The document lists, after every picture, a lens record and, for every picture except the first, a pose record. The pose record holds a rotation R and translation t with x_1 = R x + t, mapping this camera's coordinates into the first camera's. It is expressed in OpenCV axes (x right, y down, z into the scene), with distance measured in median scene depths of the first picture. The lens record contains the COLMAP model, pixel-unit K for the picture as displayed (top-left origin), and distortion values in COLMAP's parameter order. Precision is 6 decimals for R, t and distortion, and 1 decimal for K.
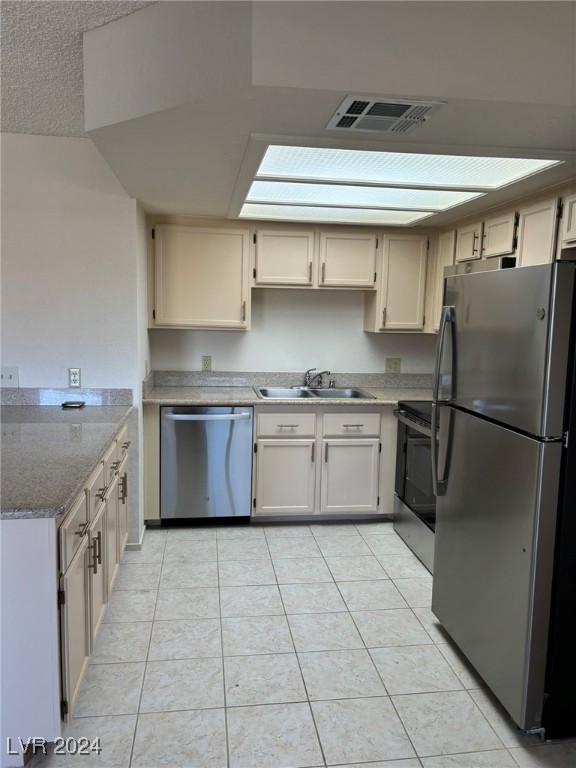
lens RADIAL K [[582.7, 0, 286.6], [0, 582.7, 384.8], [0, 0, 1]] dist [0.056547, -0.017557]
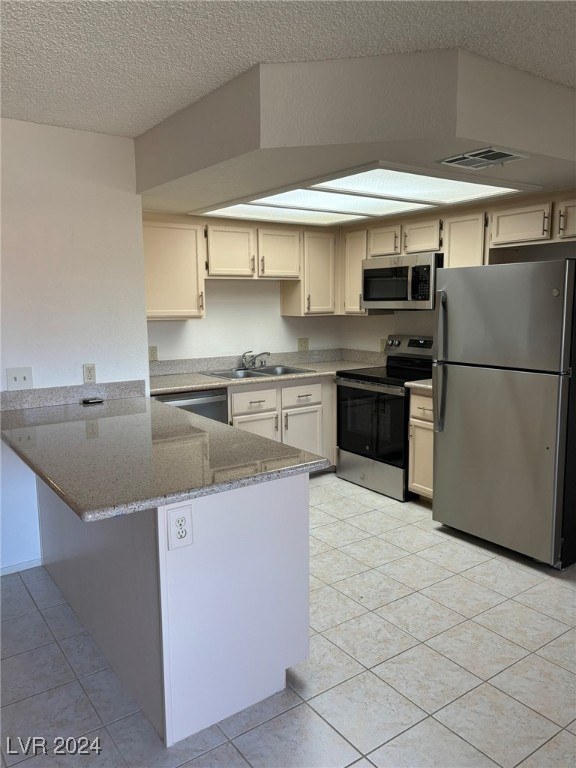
lens RADIAL K [[582.7, 0, 286.9], [0, 582.7, 381.7], [0, 0, 1]] dist [0.056547, -0.017557]
pose [[0.886660, -0.096972, 0.452140, -0.440508], [0.090517, 0.995246, 0.035948, -0.003471], [-0.453477, 0.009053, 0.891222, -0.026463]]
